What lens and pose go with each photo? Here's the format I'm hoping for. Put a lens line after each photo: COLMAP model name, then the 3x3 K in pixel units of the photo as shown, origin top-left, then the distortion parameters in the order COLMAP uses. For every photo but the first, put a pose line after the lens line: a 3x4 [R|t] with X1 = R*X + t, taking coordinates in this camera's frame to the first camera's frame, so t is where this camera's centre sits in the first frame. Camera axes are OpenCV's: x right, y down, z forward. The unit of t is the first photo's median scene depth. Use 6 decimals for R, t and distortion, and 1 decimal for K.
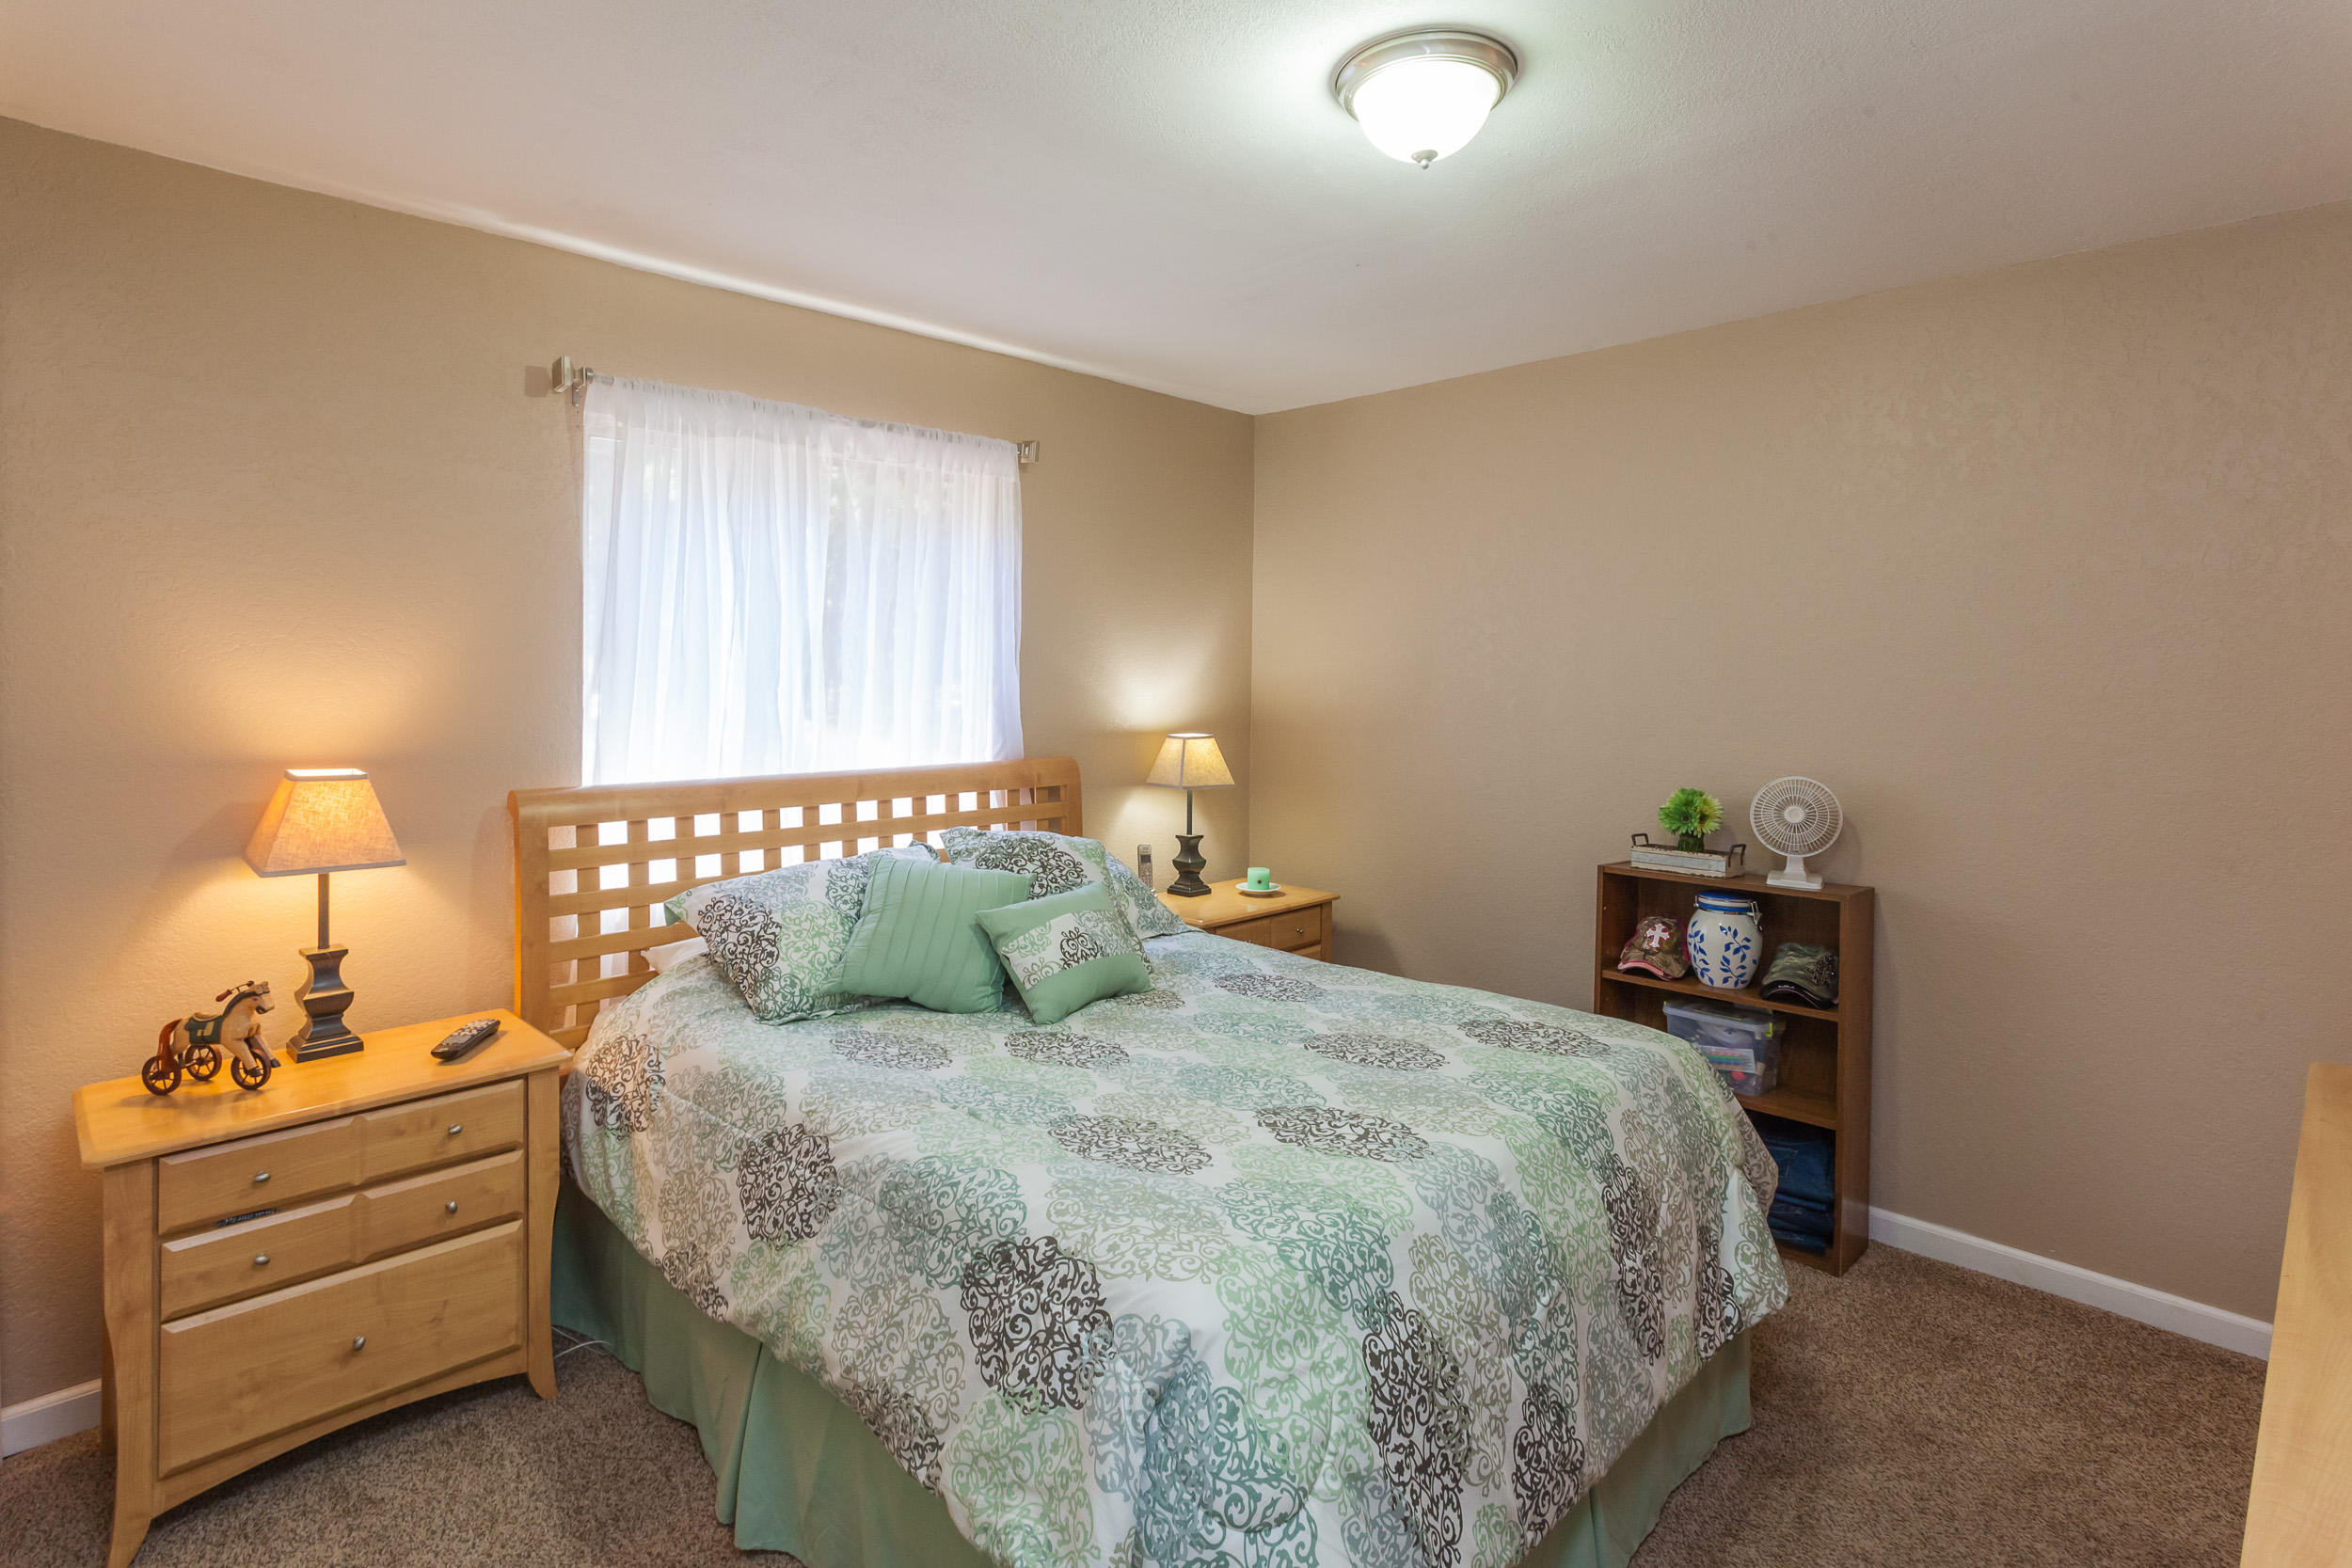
lens RADIAL K [[1163.7, 0, 1171.3], [0, 1163.7, 682.6], [0, 0, 1]] dist [0.000983, -0.000003]
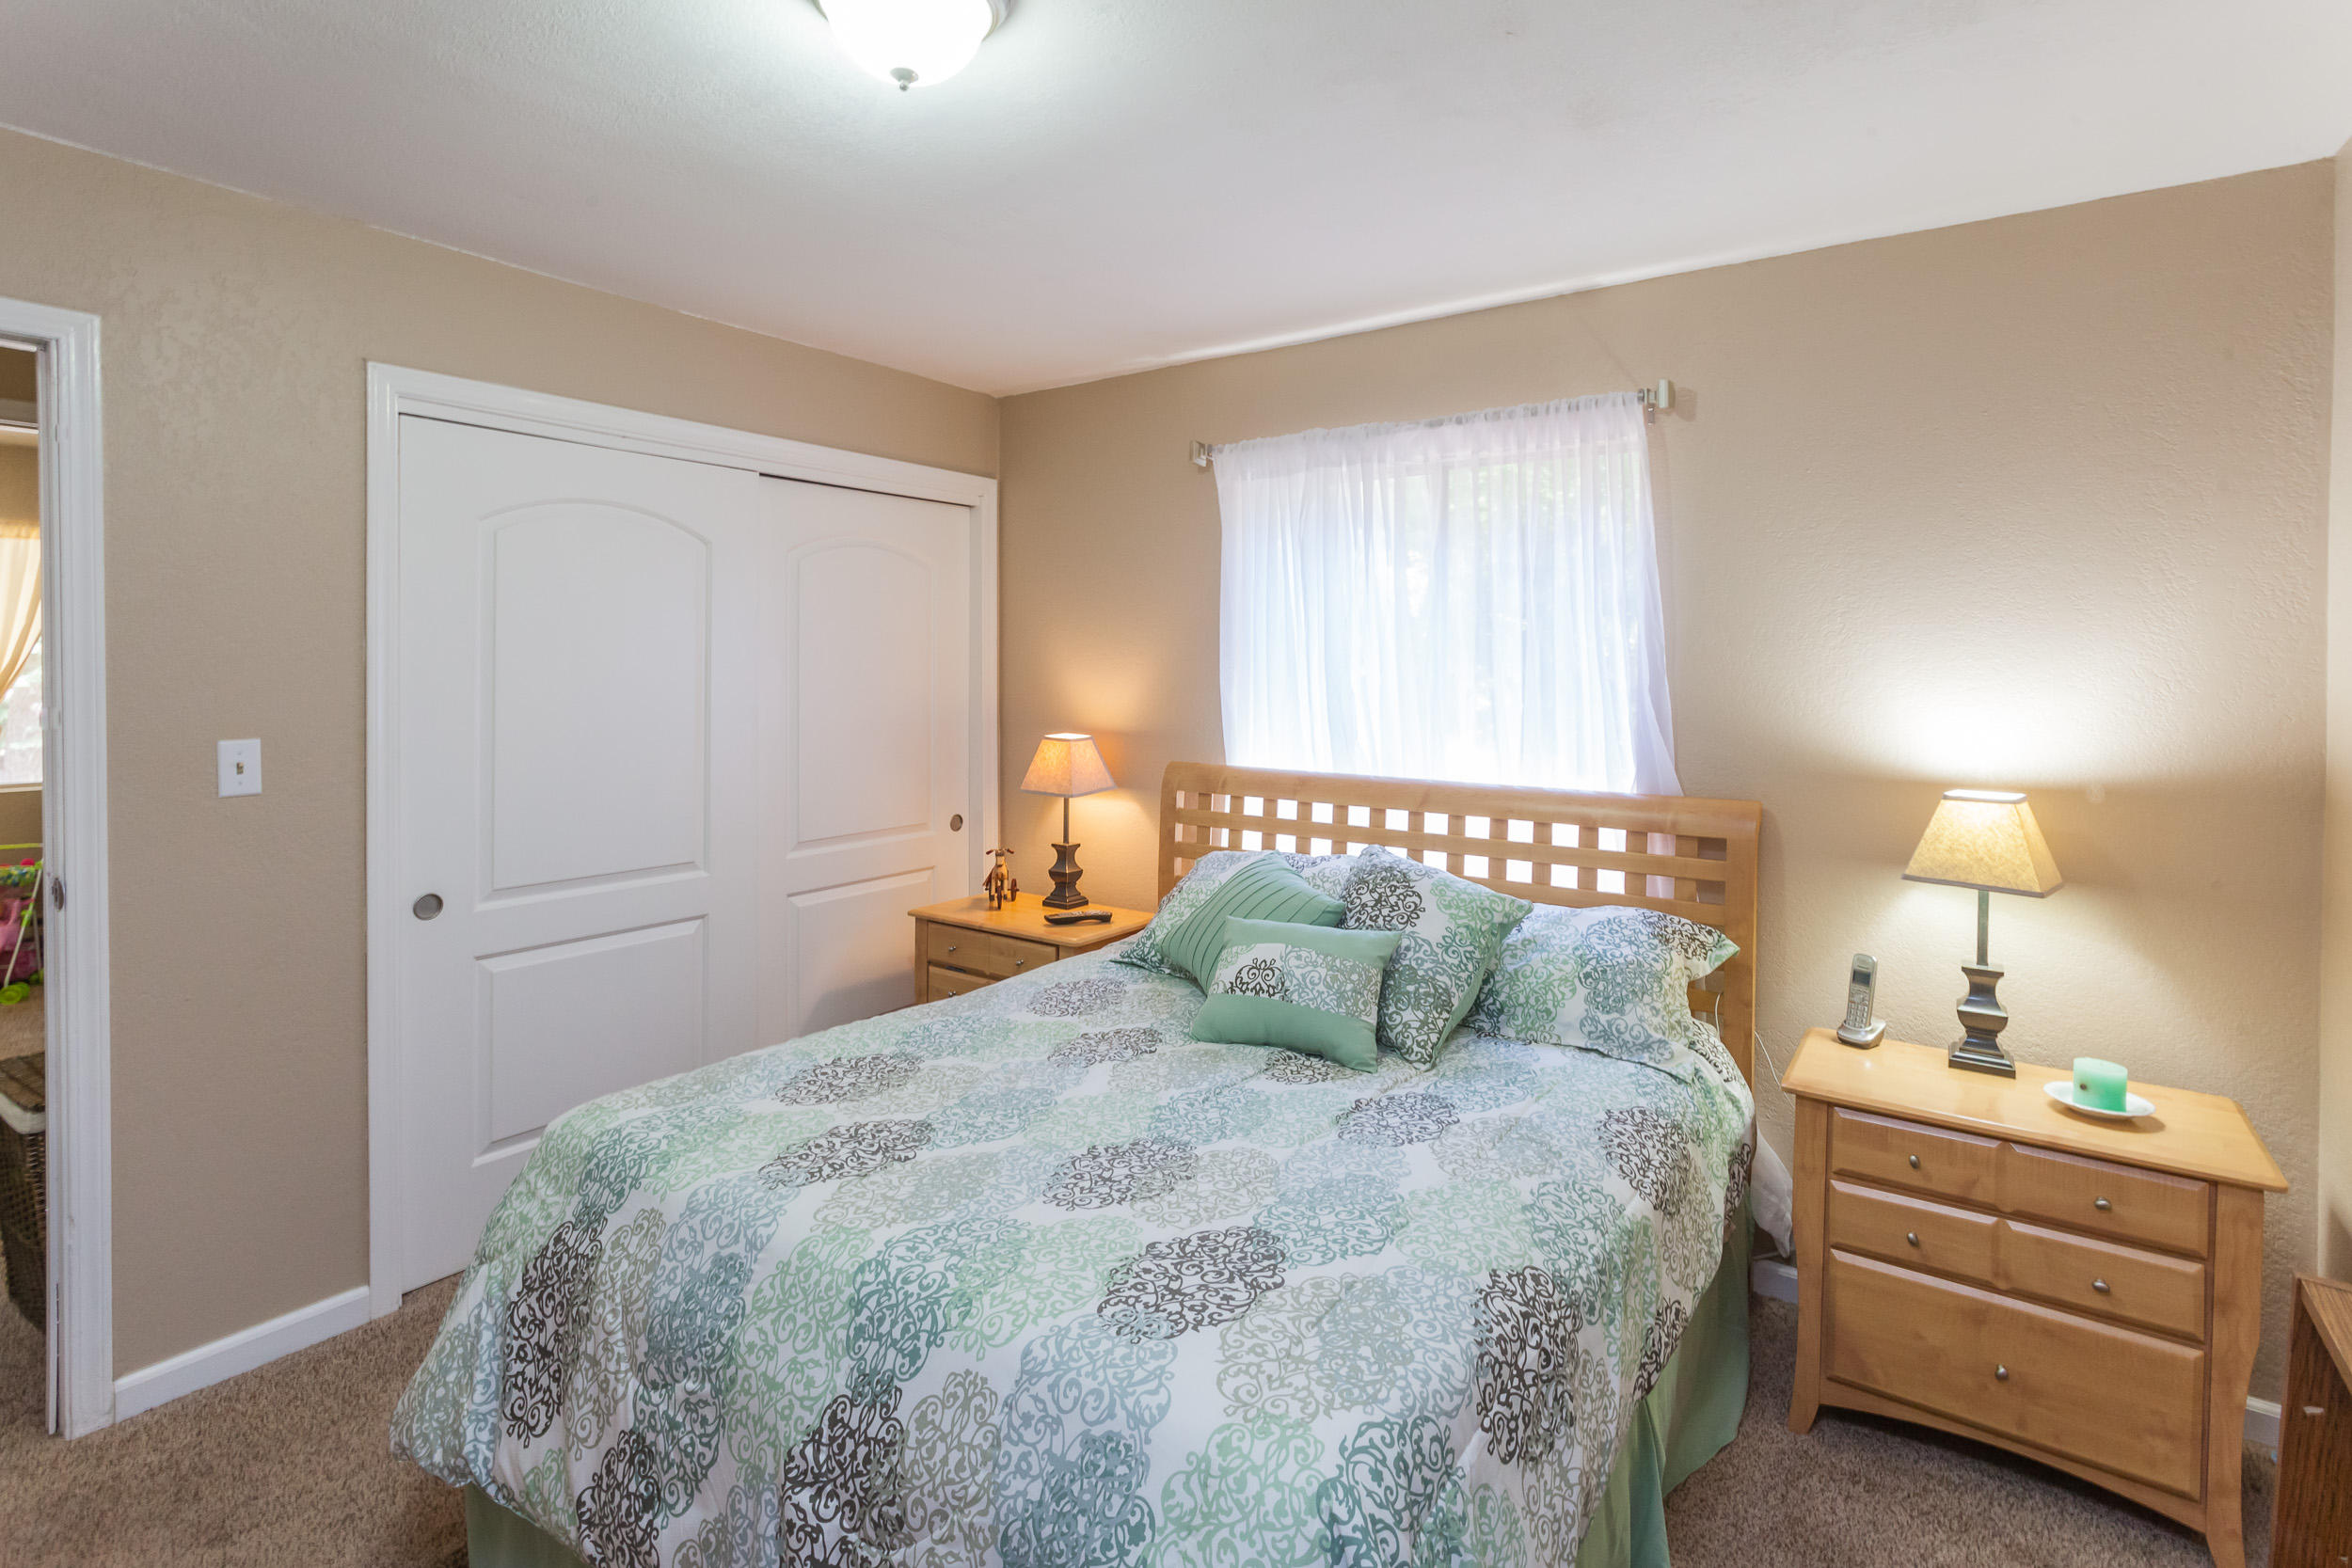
lens RADIAL K [[1129.6, 0, 1173.7], [0, 1129.6, 698.3], [0, 0, 1]] dist [0.001556, 0.000100]
pose [[0.161757, 0.013315, -0.986741, 0.699200], [-0.022651, 0.999696, 0.009777, 0.002710], [0.986571, 0.020769, 0.162010, 0.706341]]
